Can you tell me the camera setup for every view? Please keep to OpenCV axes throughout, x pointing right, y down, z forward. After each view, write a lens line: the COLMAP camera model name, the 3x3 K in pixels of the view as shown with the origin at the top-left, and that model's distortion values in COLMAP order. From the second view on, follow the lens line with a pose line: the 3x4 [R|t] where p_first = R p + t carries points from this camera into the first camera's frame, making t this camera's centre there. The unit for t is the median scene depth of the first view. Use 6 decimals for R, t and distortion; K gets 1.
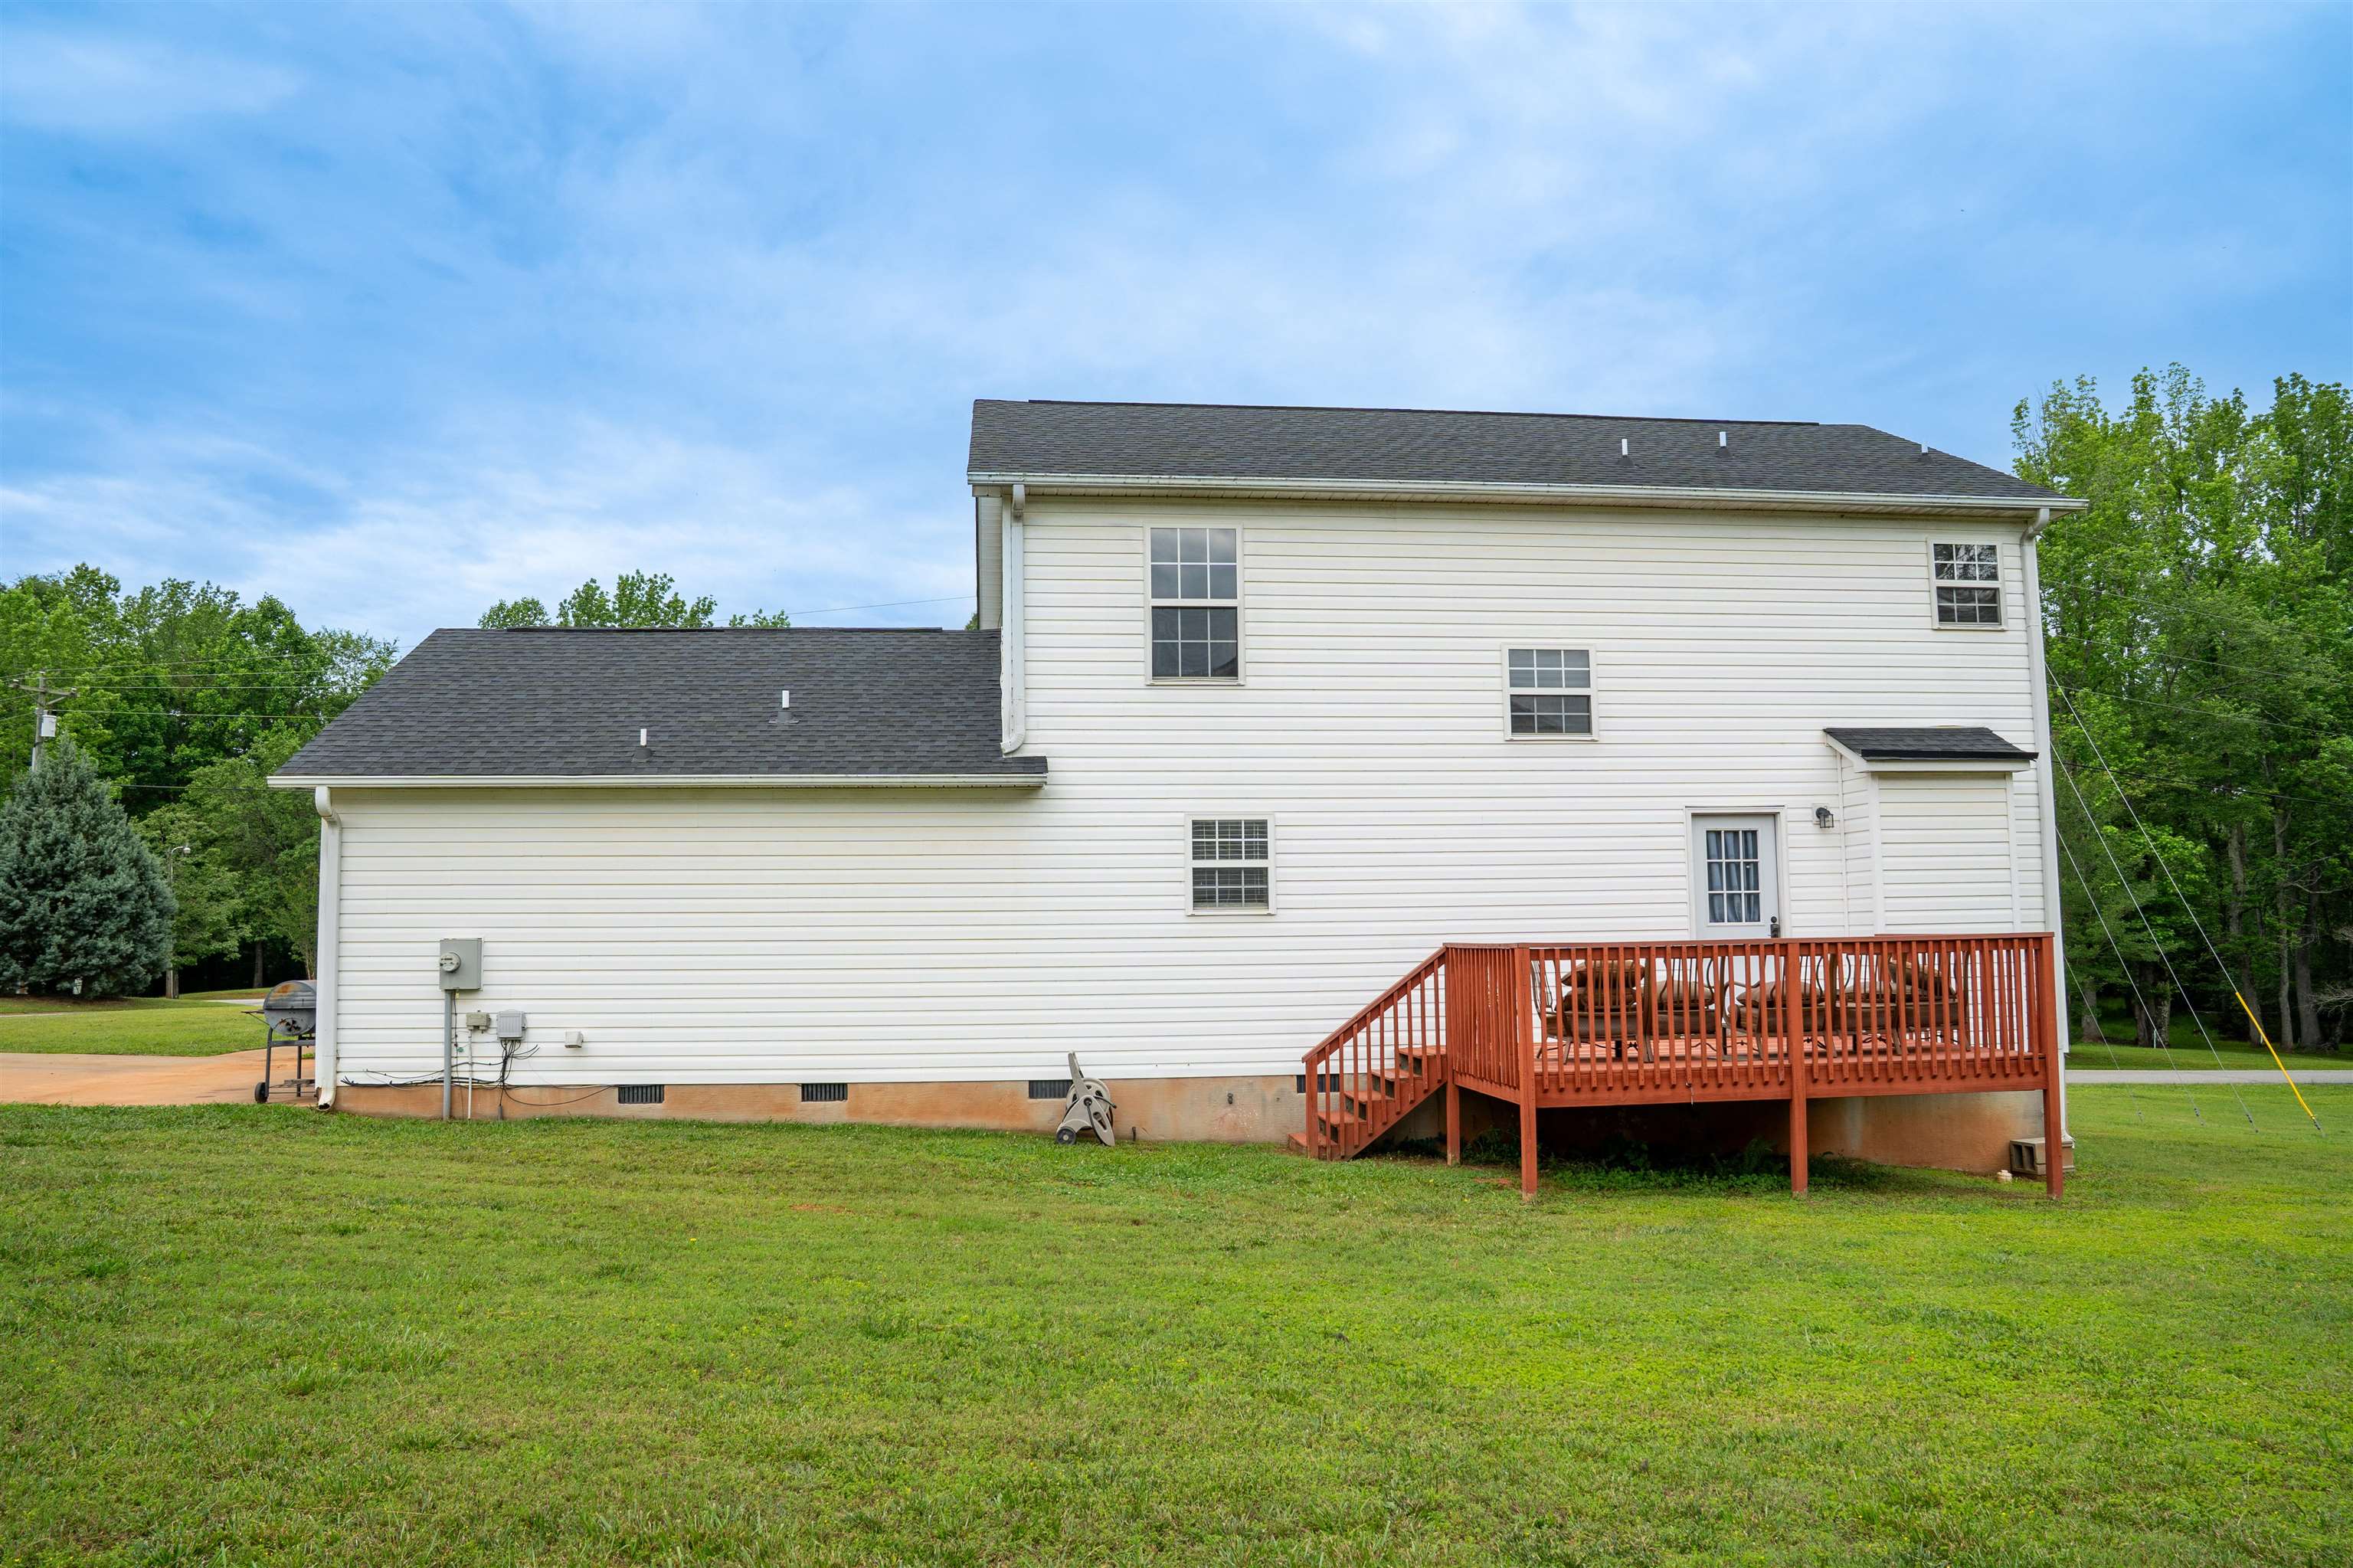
lens RADIAL K [[1606.5, 0, 1158.9], [0, 1606.5, 787.7], [0, 0, 1]] dist [-0.086275, 0.010023]
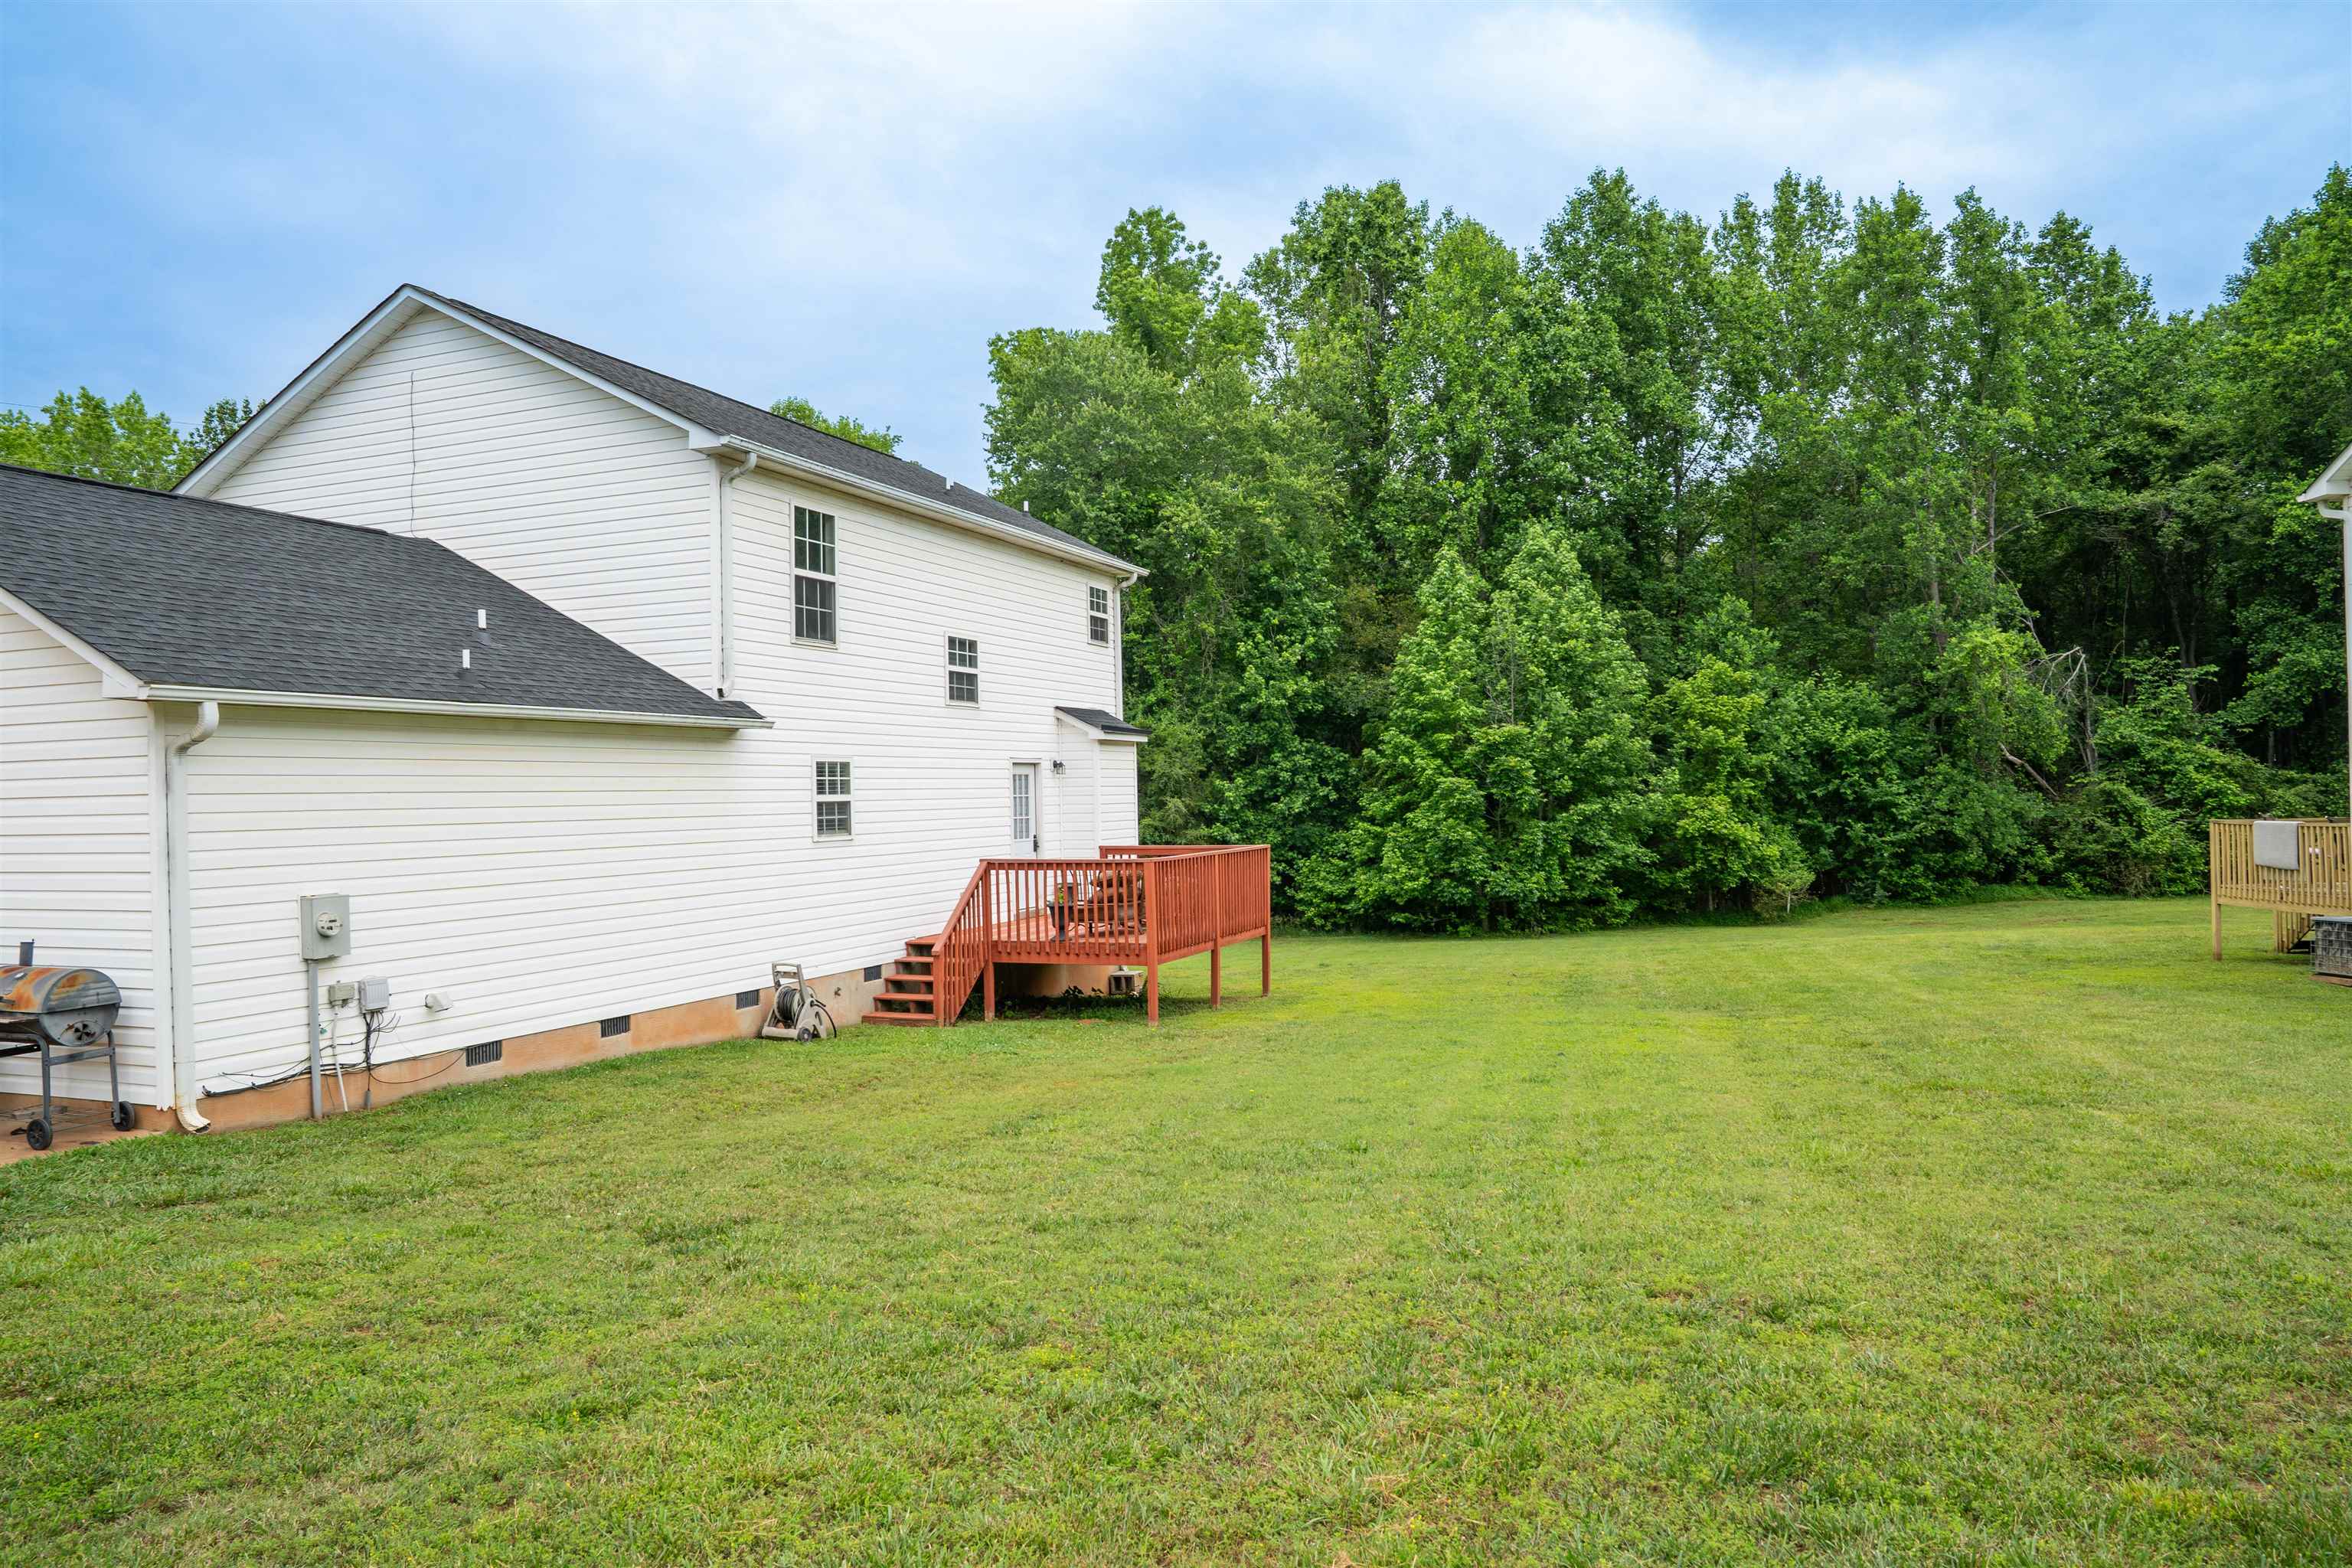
lens RADIAL K [[1605.8, 0, 1174.0], [0, 1605.8, 777.6], [0, 0, 1]] dist [-0.086275, 0.010023]
pose [[0.438960, 0.011372, 0.898435, -0.925248], [-0.073103, 0.997057, 0.023097, -0.014331], [-0.895528, -0.075817, 0.438499, 0.248011]]
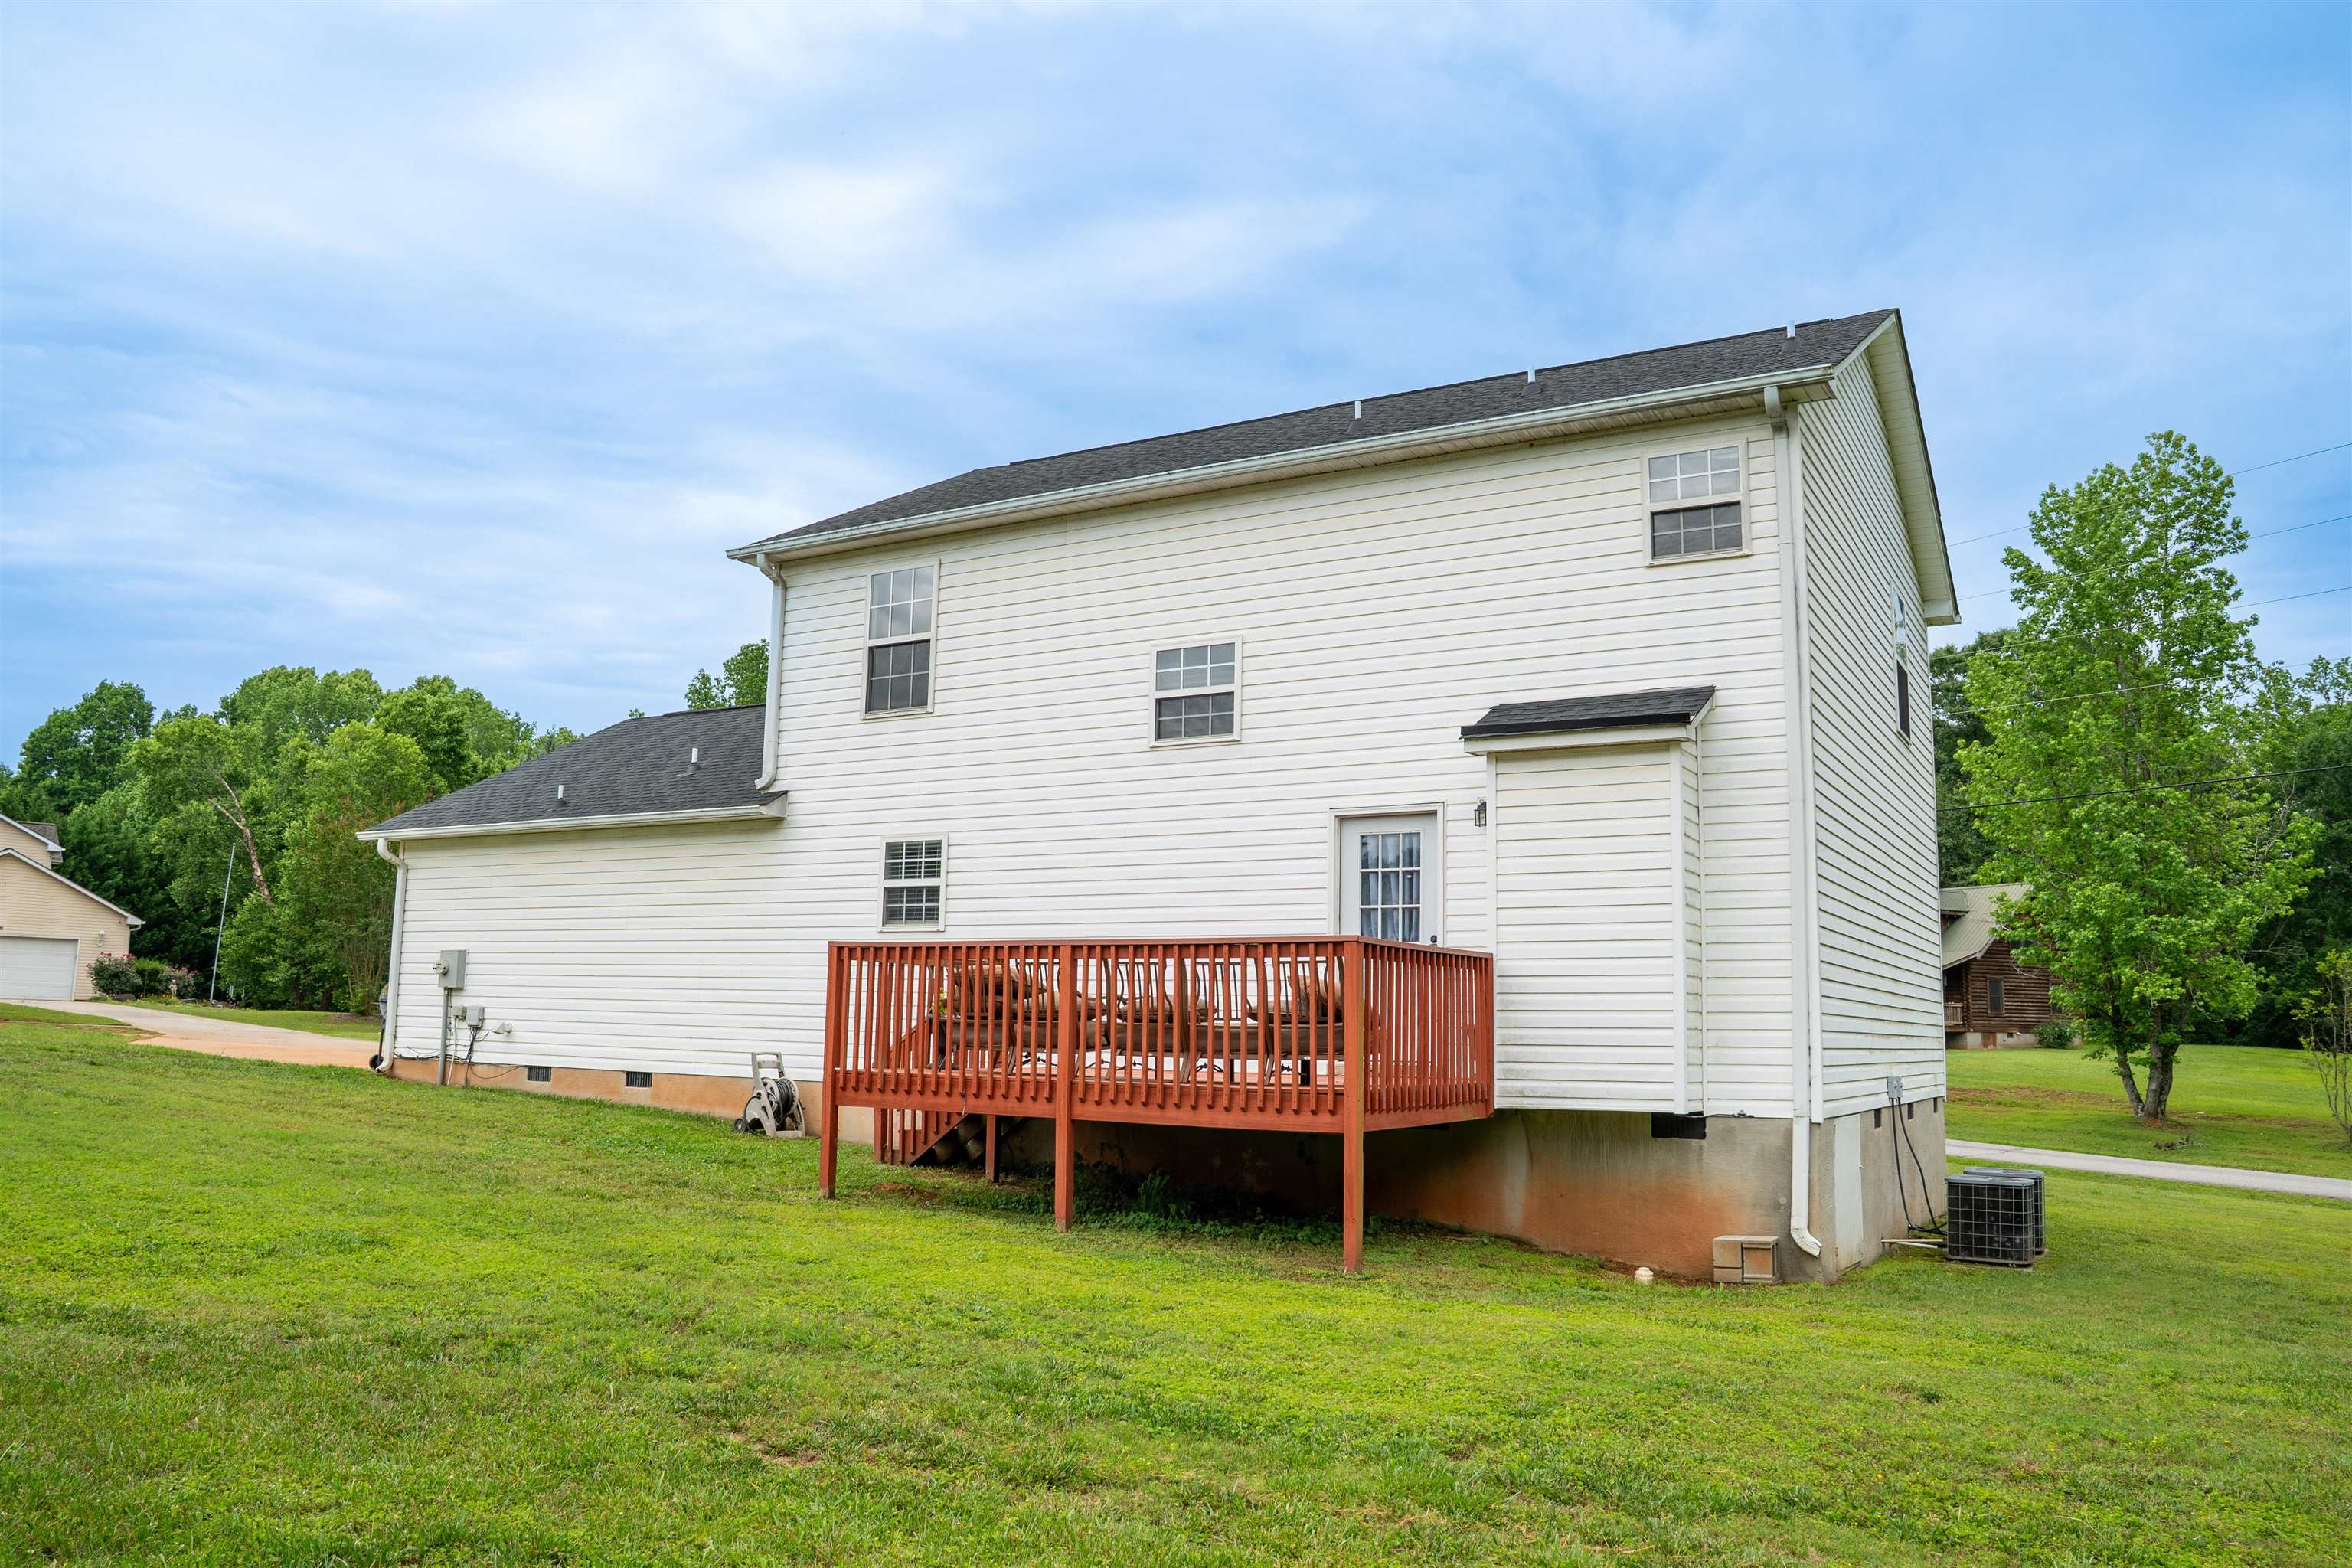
lens RADIAL K [[1708.9, 0, 1188.1], [0, 1708.9, 779.9], [0, 0, 1]] dist [-0.077321, -0.003497]
pose [[0.809180, -0.057635, -0.584727, 0.850329], [0.028006, 0.997830, -0.059597, 0.051946], [0.586892, 0.031849, 0.809038, 0.201968]]
